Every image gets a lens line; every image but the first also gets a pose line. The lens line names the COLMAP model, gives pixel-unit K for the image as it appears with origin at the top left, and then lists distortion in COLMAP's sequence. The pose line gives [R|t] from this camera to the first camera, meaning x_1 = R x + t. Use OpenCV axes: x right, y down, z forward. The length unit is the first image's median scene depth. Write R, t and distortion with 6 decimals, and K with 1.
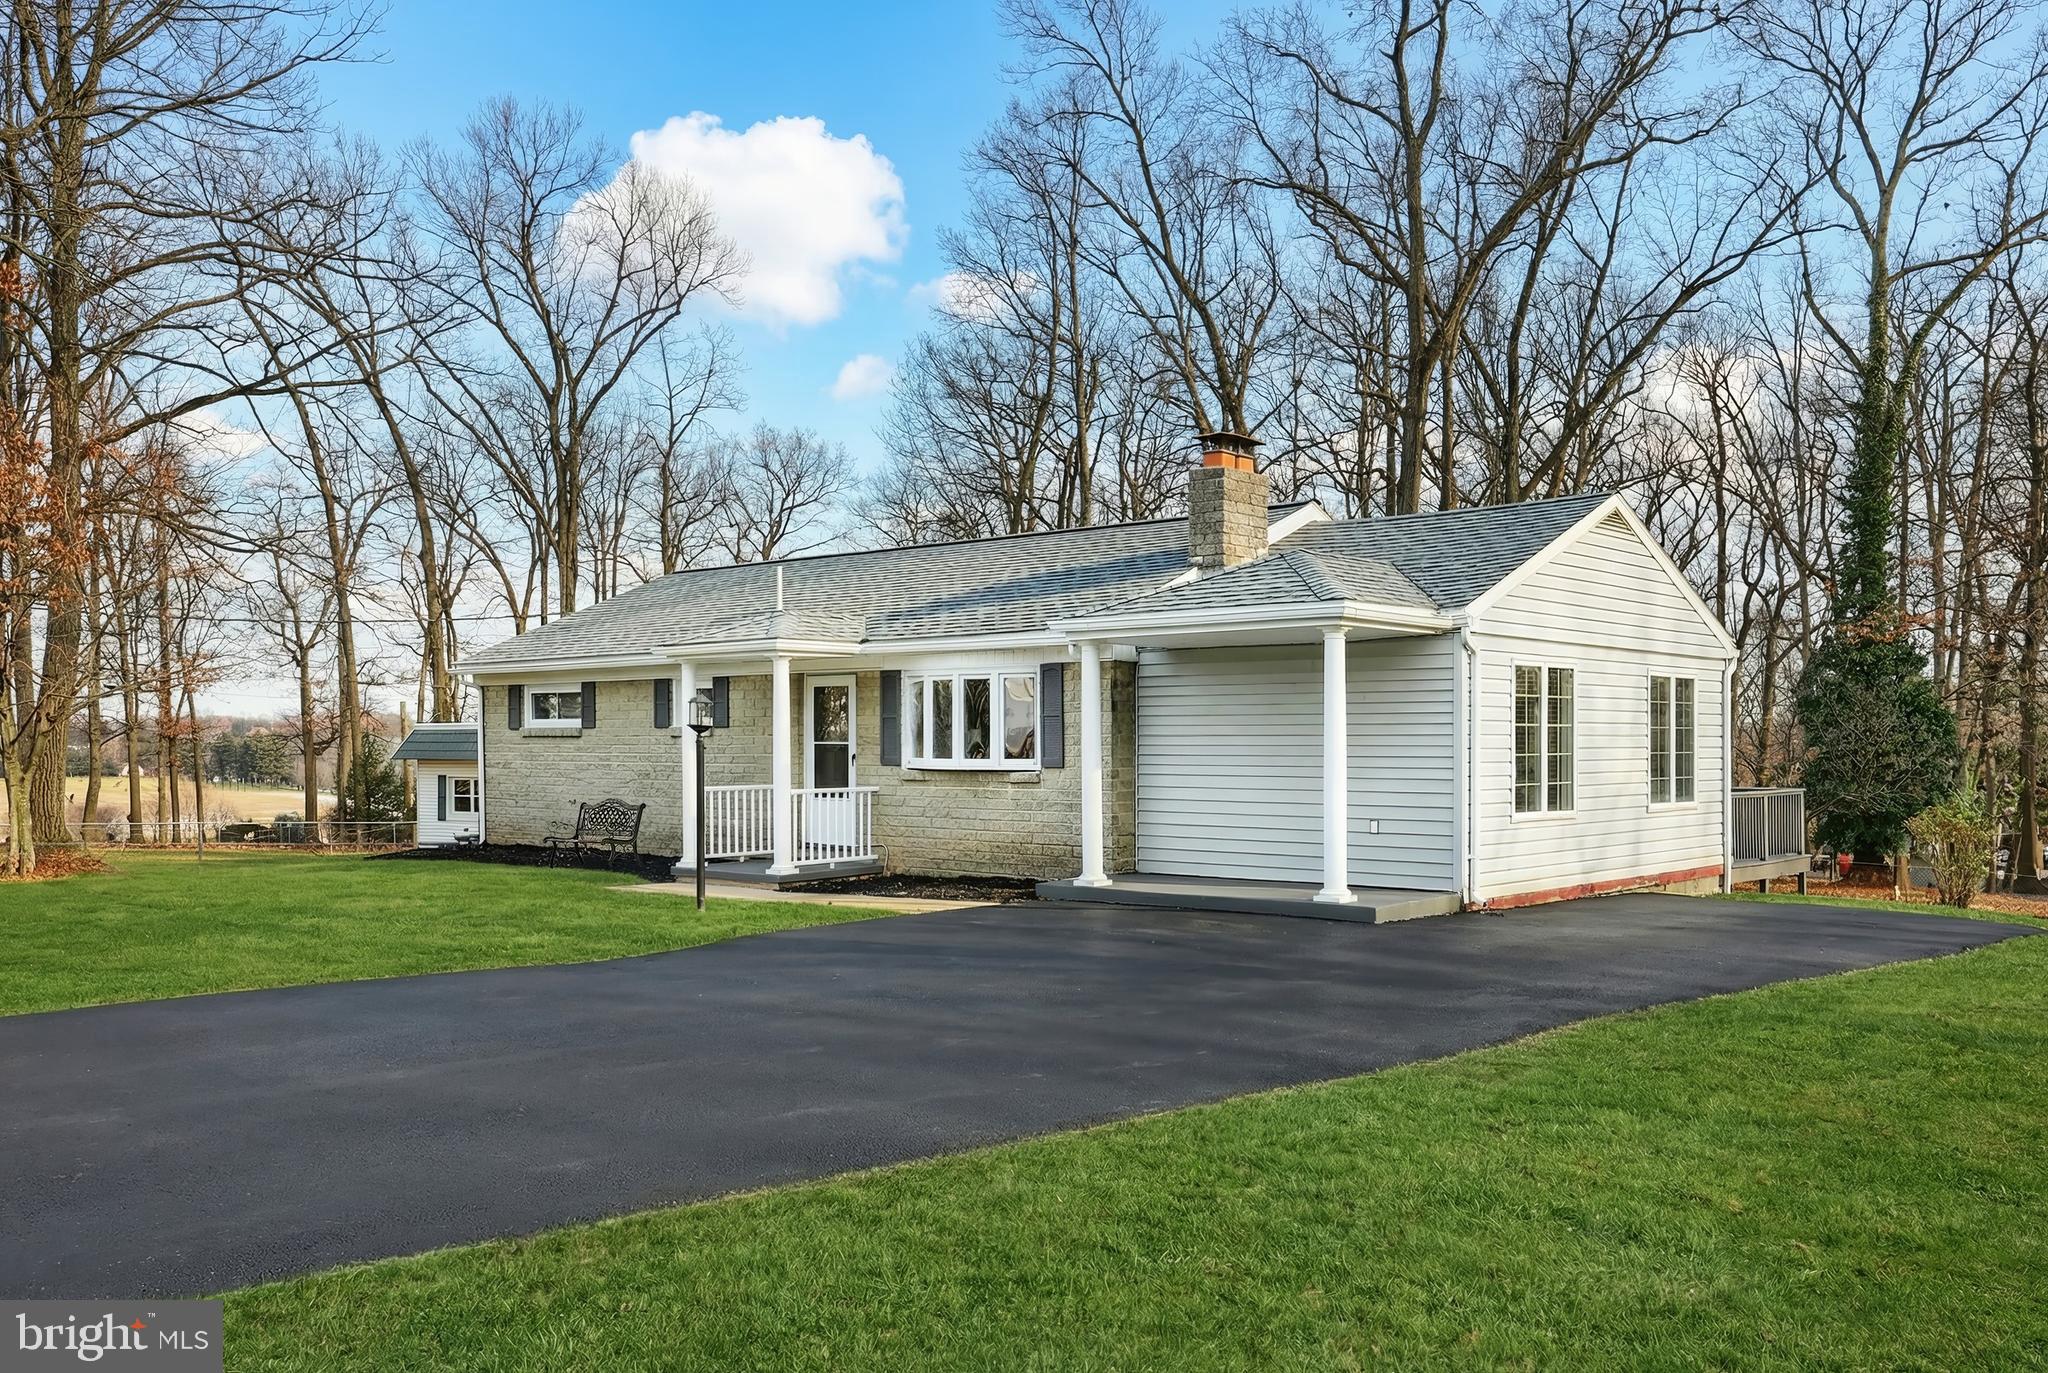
lens RADIAL K [[1668.0, 0, 1024.0], [0, 1668.0, 686.5], [0, 0, 1]] dist [0.006665, 0.002069]
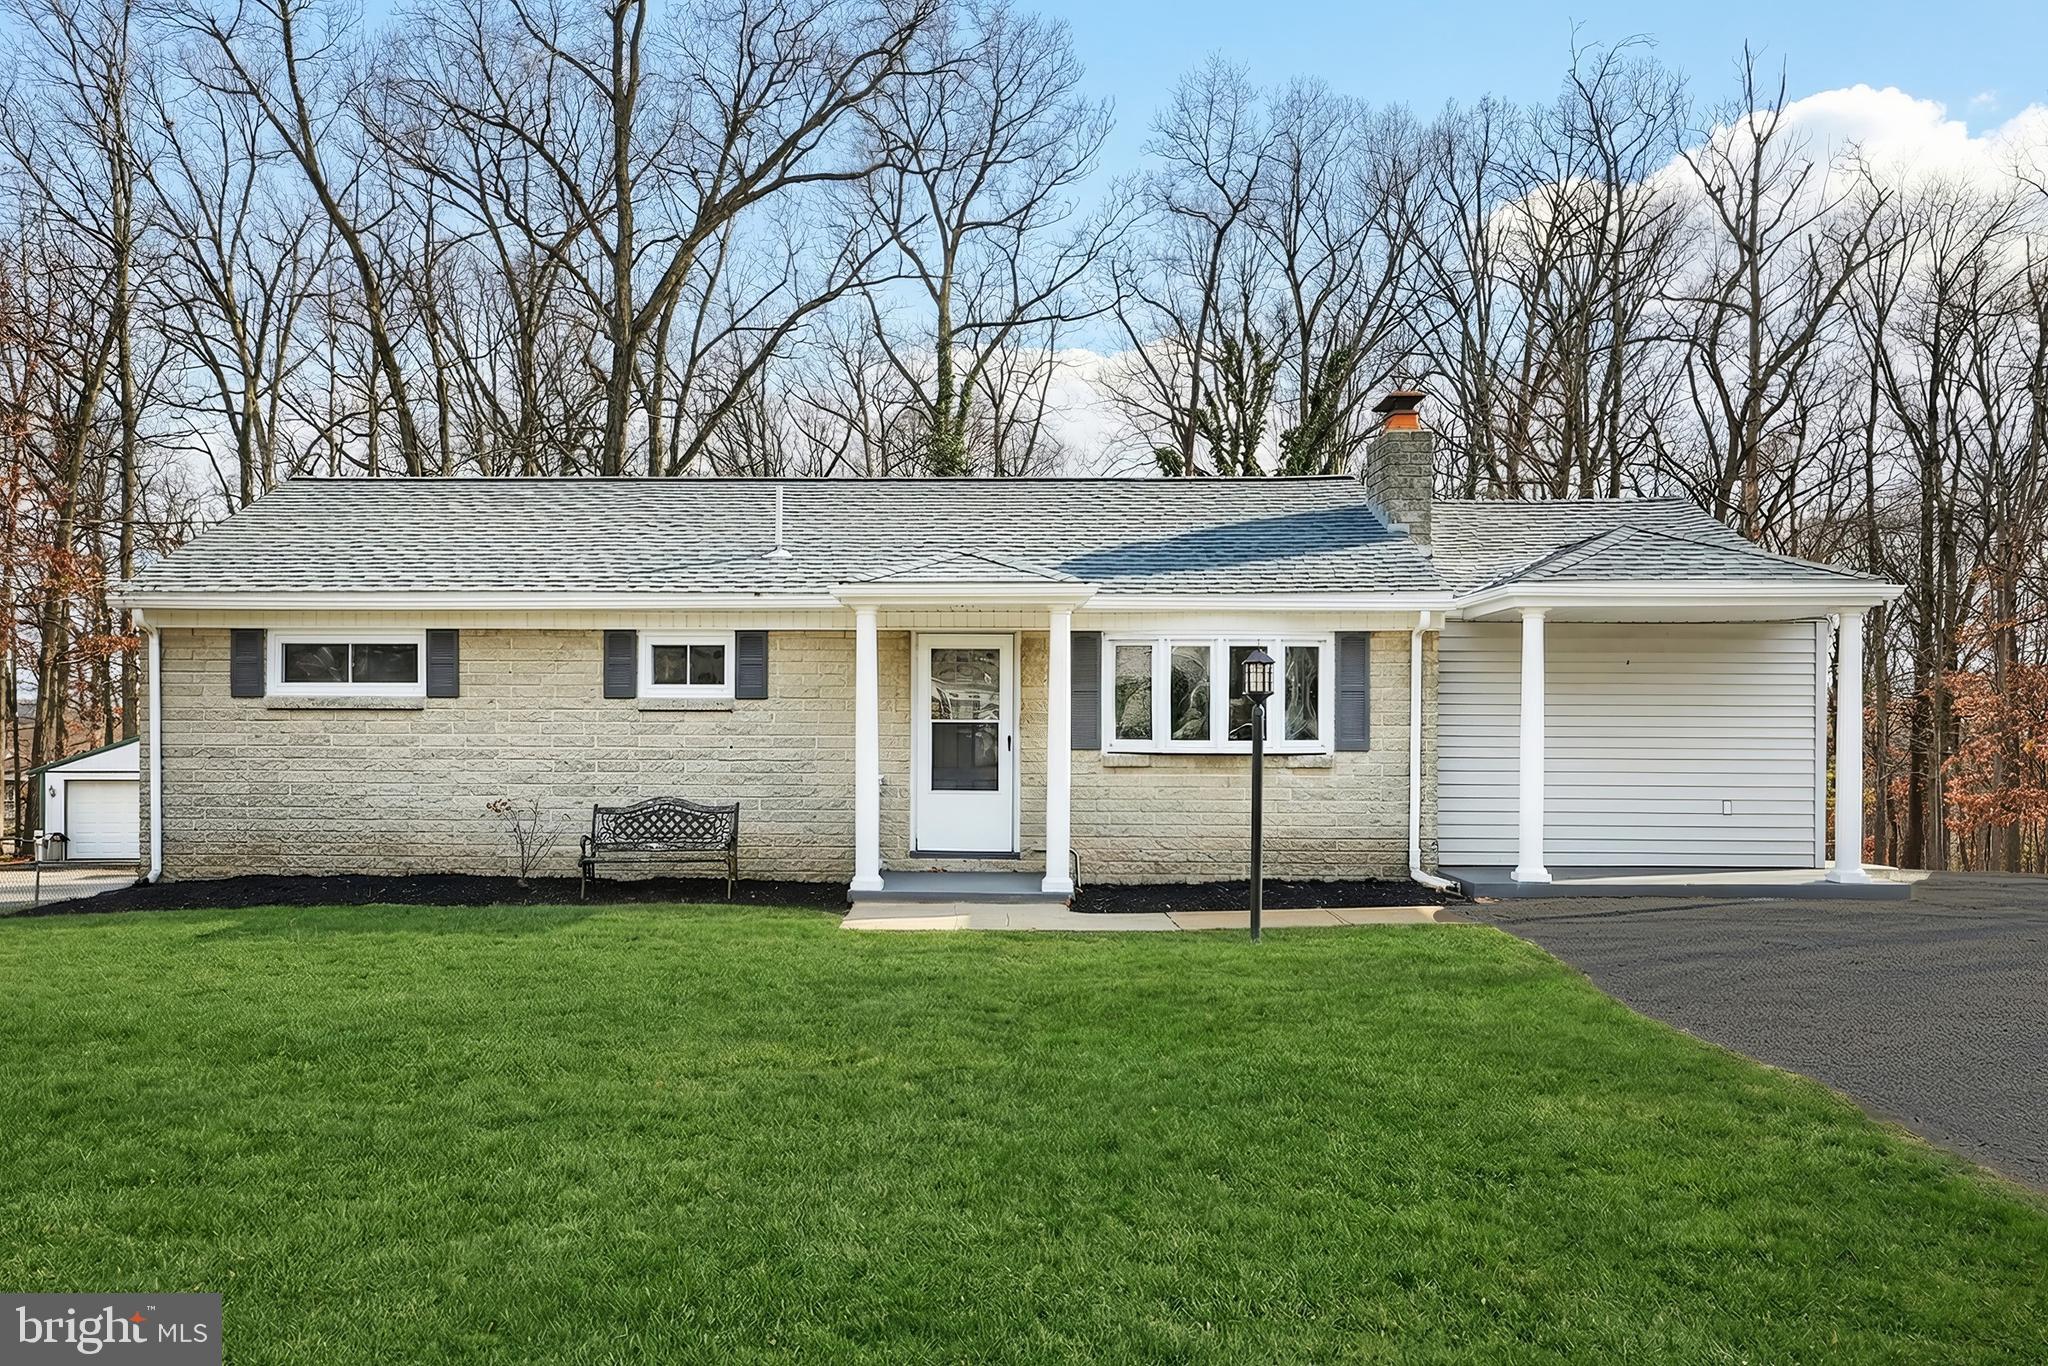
lens RADIAL K [[1543.0, 0, 1024.0], [0, 1543.0, 683.0], [0, 0, 1]] dist [0.066946, 0.000617]
pose [[0.771150, 0.016888, 0.636429, -0.571720], [-0.024564, 0.999693, 0.003236, 0.012815], [-0.636179, -0.018129, 0.771329, 0.424066]]
